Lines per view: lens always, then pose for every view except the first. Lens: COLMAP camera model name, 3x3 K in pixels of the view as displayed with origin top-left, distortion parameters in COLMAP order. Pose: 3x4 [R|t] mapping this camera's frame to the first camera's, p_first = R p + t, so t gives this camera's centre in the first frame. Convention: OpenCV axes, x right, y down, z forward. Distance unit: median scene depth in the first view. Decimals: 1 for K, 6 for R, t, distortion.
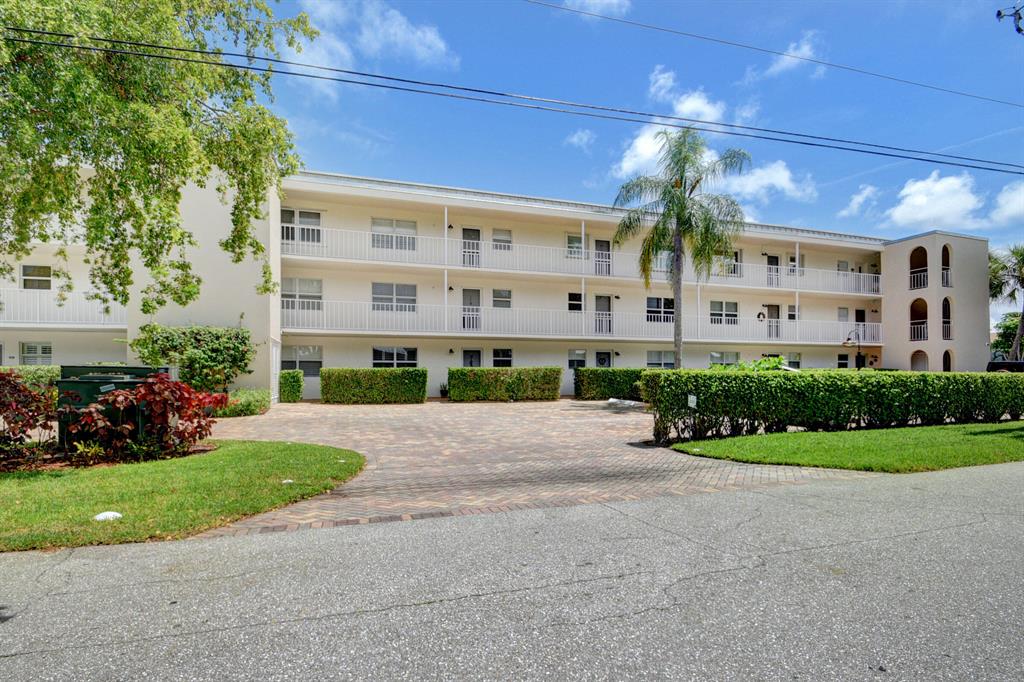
lens RADIAL K [[495.3, 0, 511.9], [0, 495.3, 373.0], [0, 0, 1]] dist [-0.001575, -0.000401]
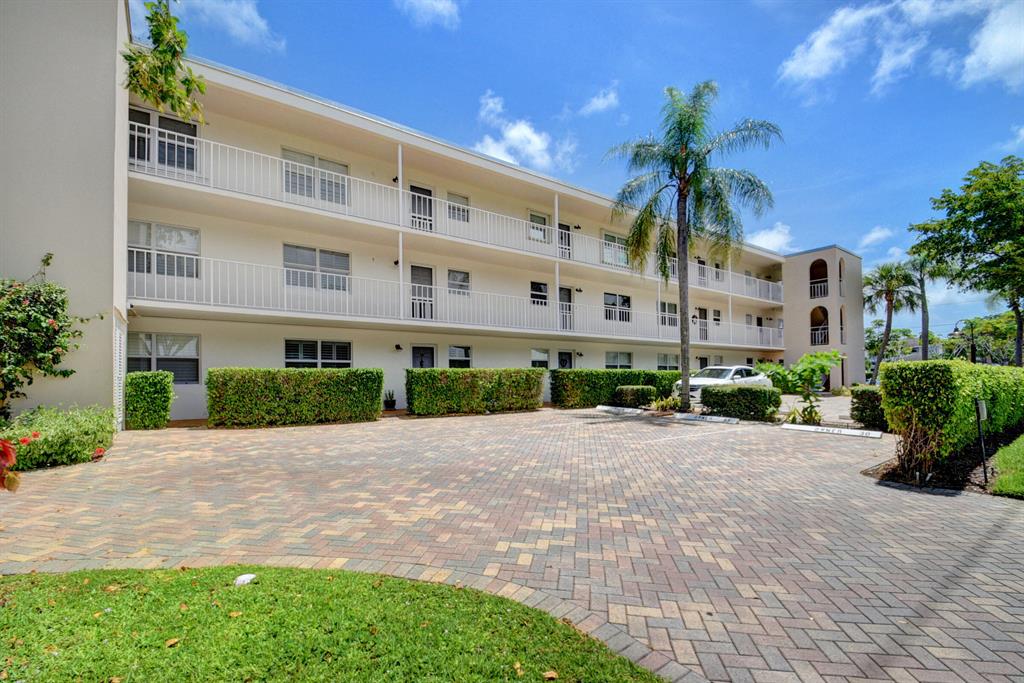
lens RADIAL K [[451.3, 0, 506.1], [0, 451.3, 374.3], [0, 0, 1]] dist [0.018246, -0.018718]
pose [[0.951208, -0.005662, 0.308499, -0.183401], [0.009565, 0.999892, -0.011138, 0.005751], [-0.308403, 0.013545, 0.951159, 0.319803]]
